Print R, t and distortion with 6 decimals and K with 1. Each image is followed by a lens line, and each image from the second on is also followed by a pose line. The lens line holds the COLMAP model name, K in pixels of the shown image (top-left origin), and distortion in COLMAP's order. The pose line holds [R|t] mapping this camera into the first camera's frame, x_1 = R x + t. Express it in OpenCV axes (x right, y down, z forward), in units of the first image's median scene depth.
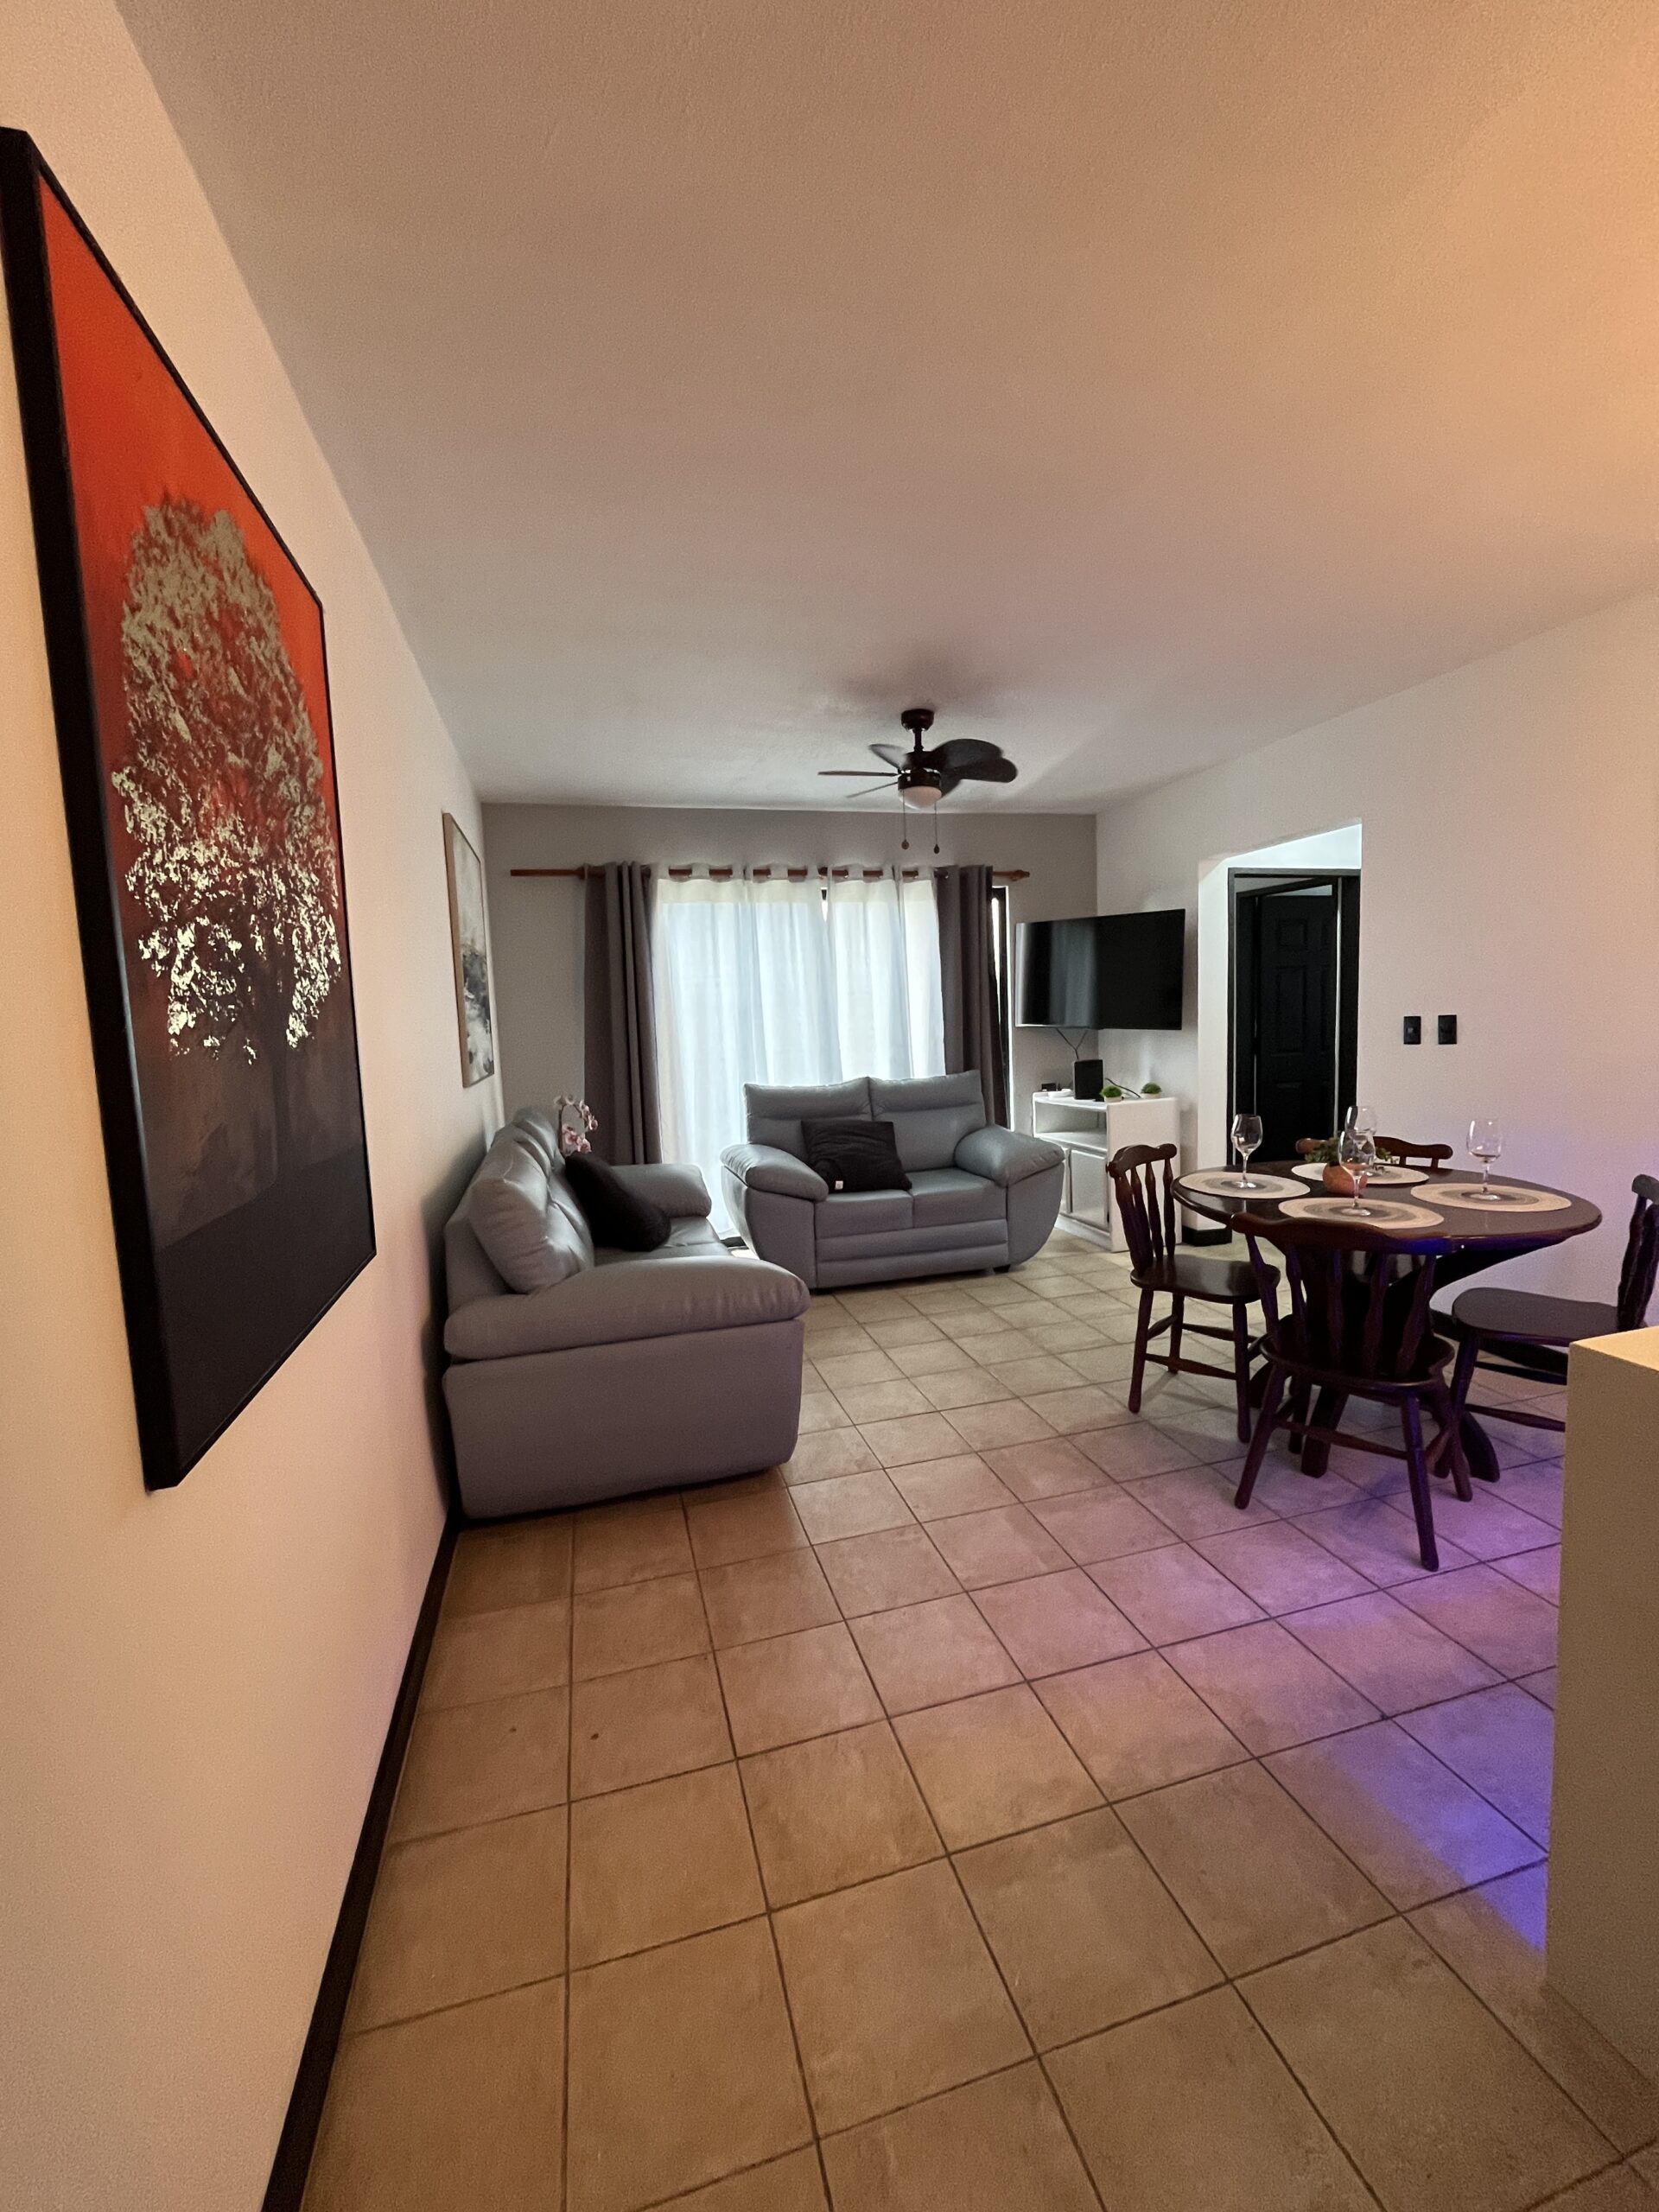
lens RADIAL K [[899.0, 0, 829.3], [0, 899.0, 1098.4], [0, 0, 1]] dist [0.000980, -0.000251]
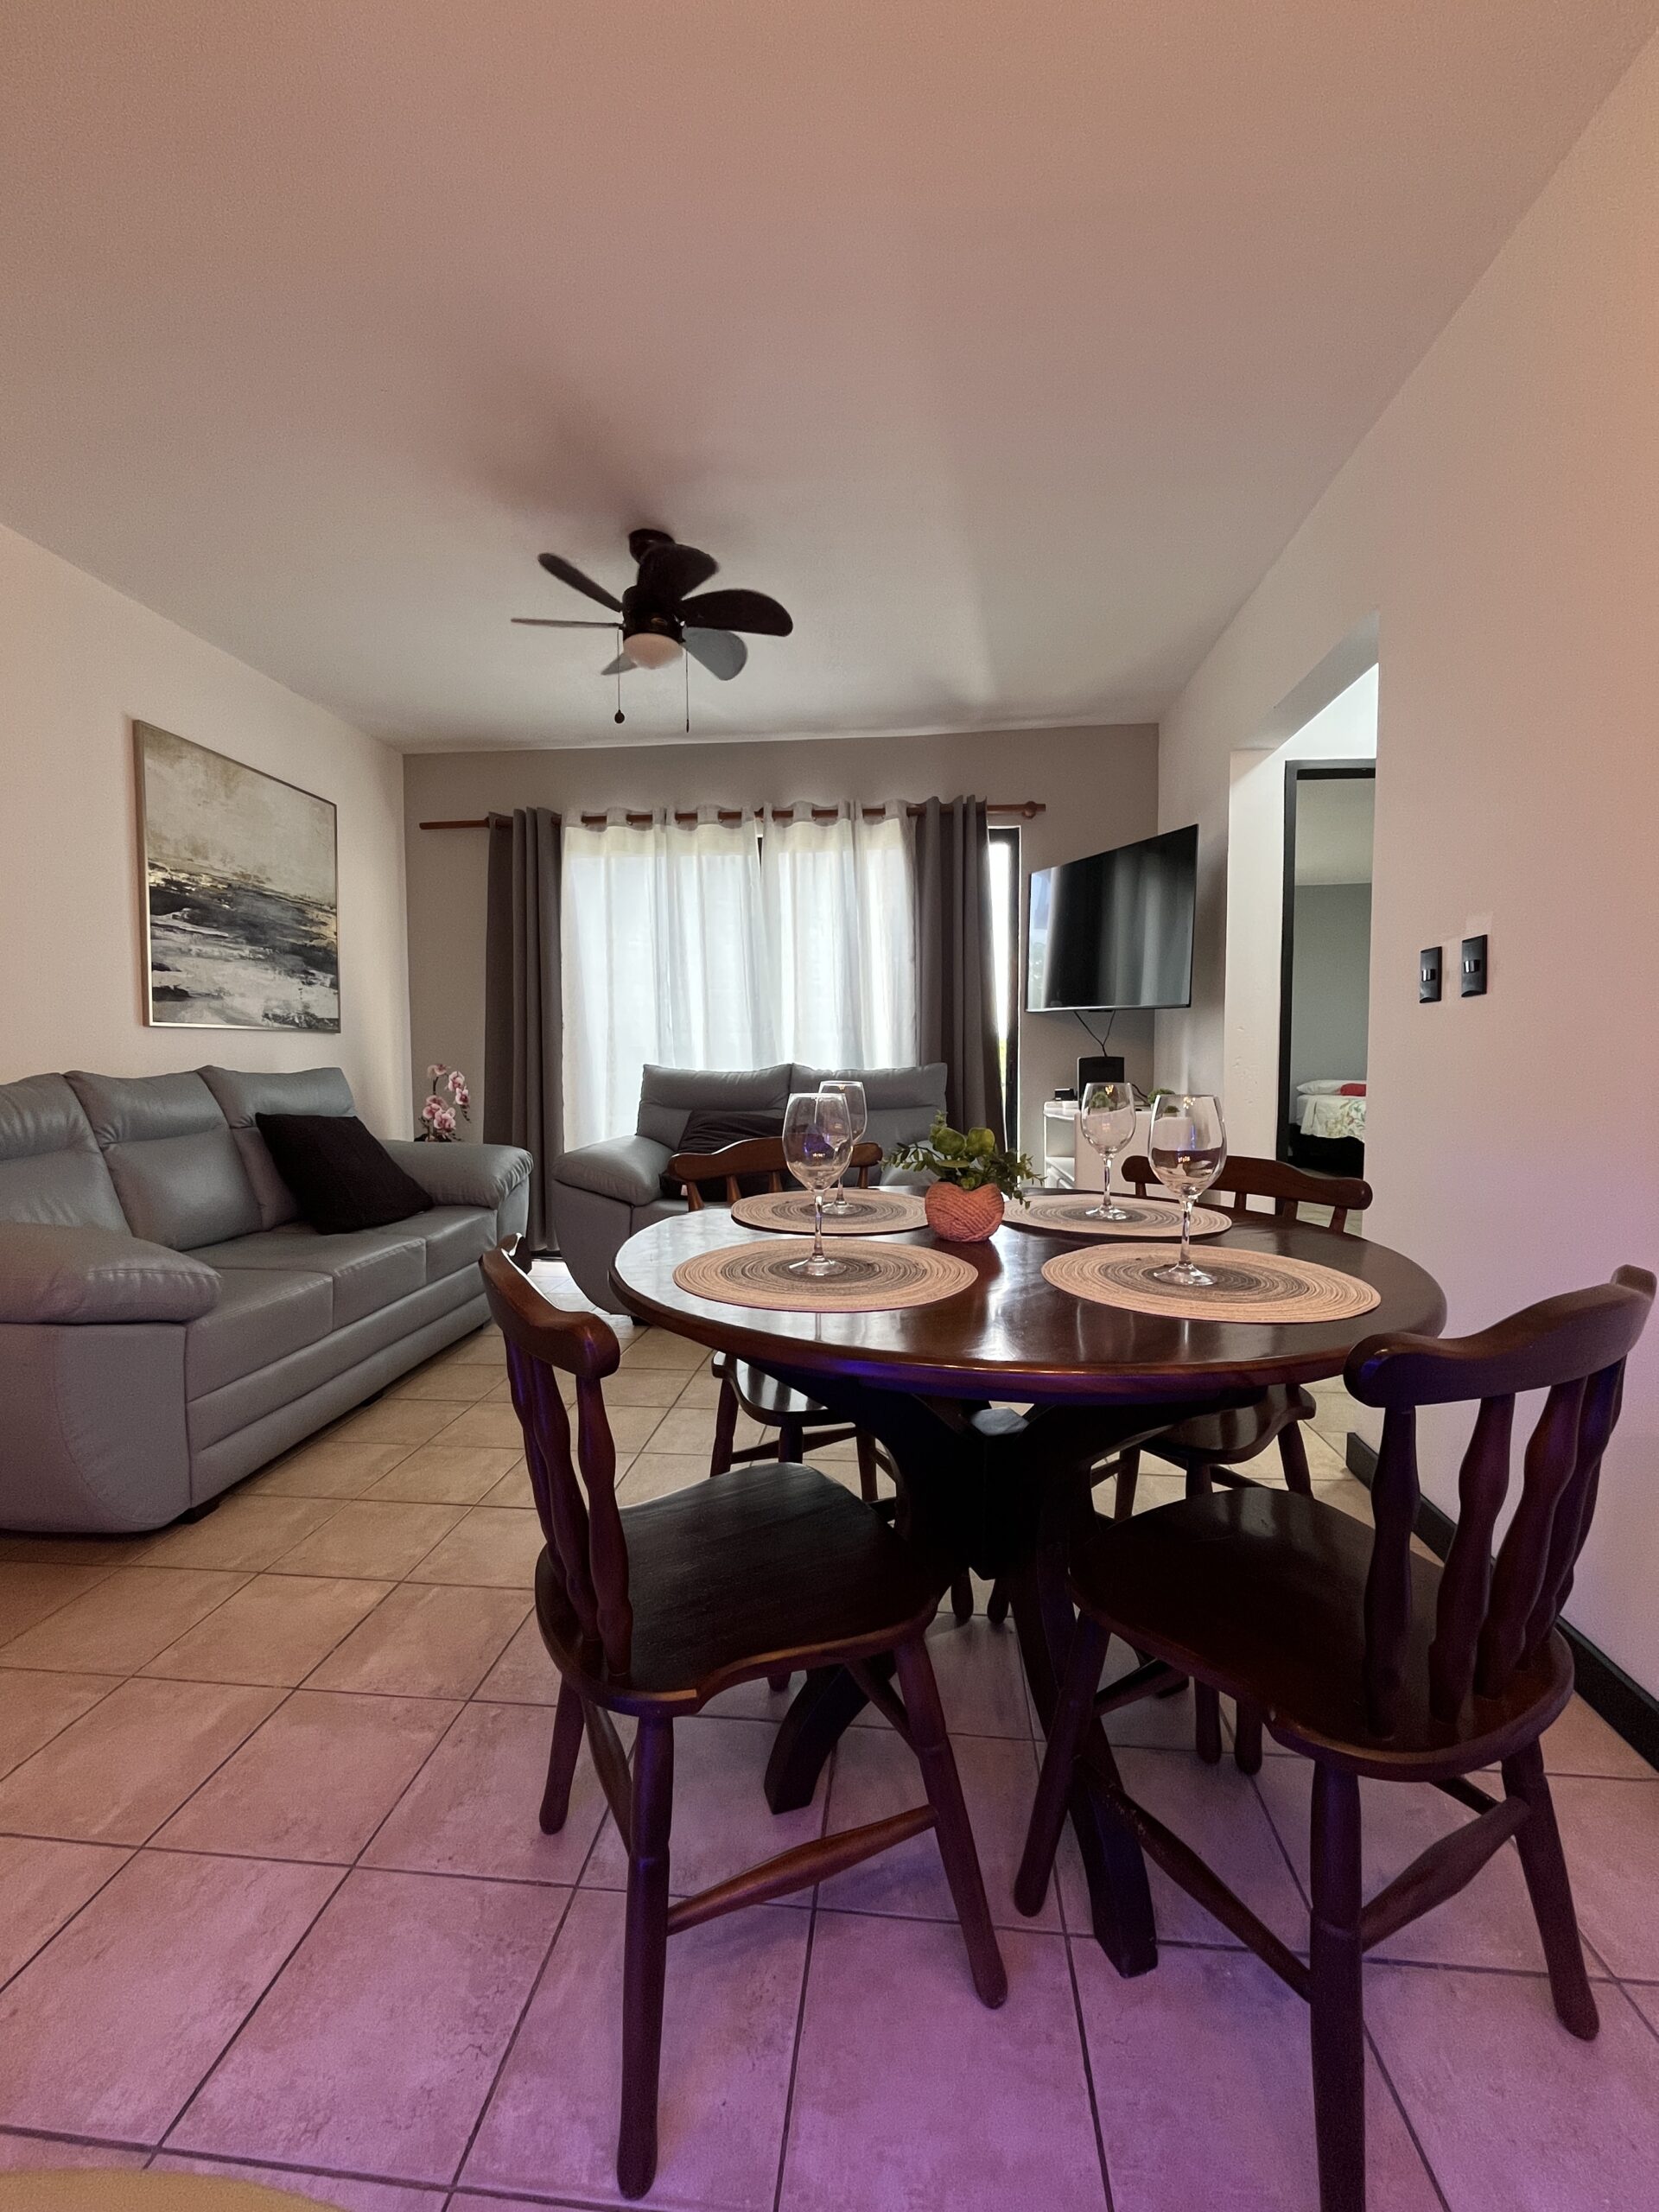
lens RADIAL K [[899.0, 0, 829.3], [0, 899.0, 1098.4], [0, 0, 1]] dist [0.000980, -0.000251]
pose [[0.931249, 0.054205, -0.360329, 0.370922], [-0.068323, 0.997310, -0.026552, 0.025398], [0.357921, 0.049345, 0.932447, 0.276886]]
